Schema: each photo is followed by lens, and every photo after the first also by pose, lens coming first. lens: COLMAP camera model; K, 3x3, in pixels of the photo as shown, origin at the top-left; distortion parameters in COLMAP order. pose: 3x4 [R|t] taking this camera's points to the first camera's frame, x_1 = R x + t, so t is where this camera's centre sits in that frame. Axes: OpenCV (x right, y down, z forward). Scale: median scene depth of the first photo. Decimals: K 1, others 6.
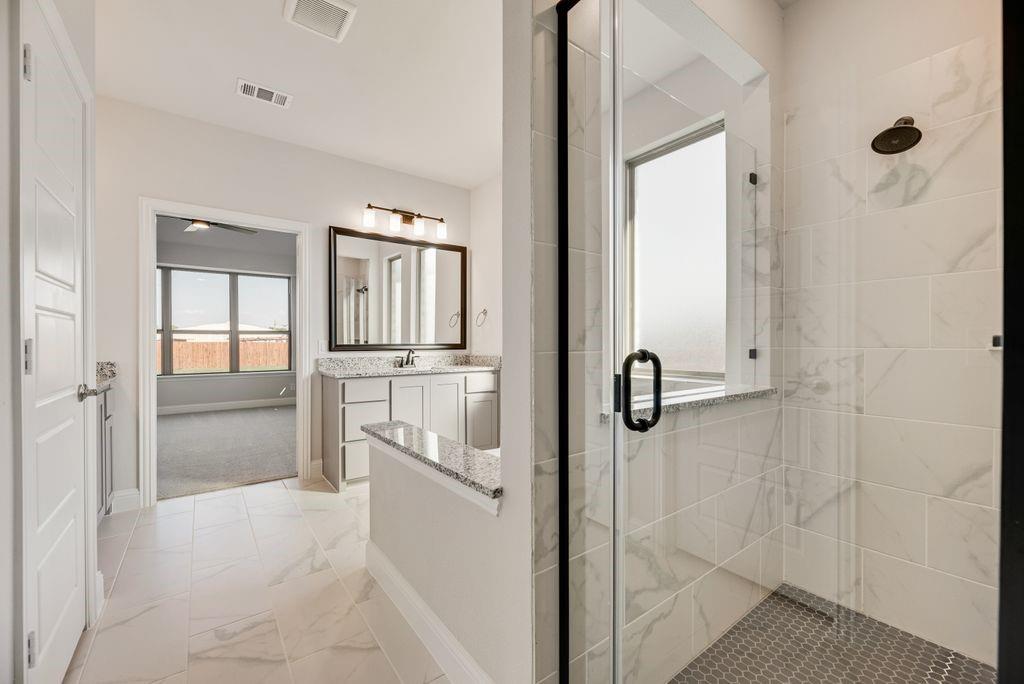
lens RADIAL K [[416.2, 0, 512.8], [0, 416.2, 351.0], [0, 0, 1]] dist [0.000102, 0.000022]
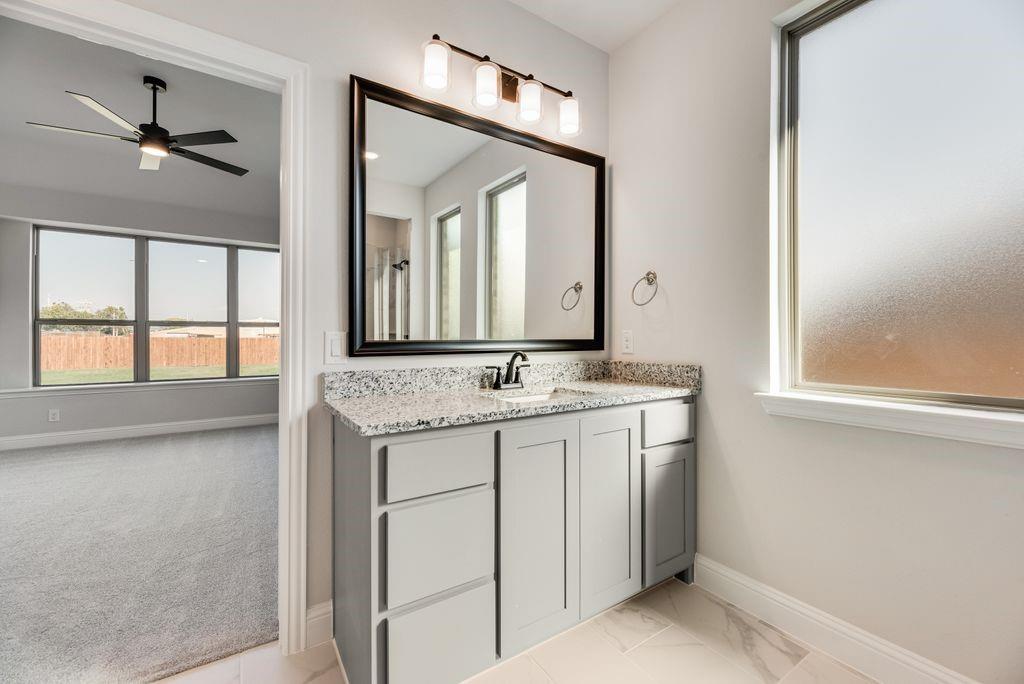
lens RADIAL K [[418.6, 0, 513.4], [0, 418.6, 343.9], [0, 0, 1]] dist [0.000590, 0.000092]
pose [[0.998199, 0.001106, -0.059977, -0.201226], [-0.001544, 0.999972, -0.007272, -0.008033], [0.059967, 0.007351, 0.998173, 0.474761]]
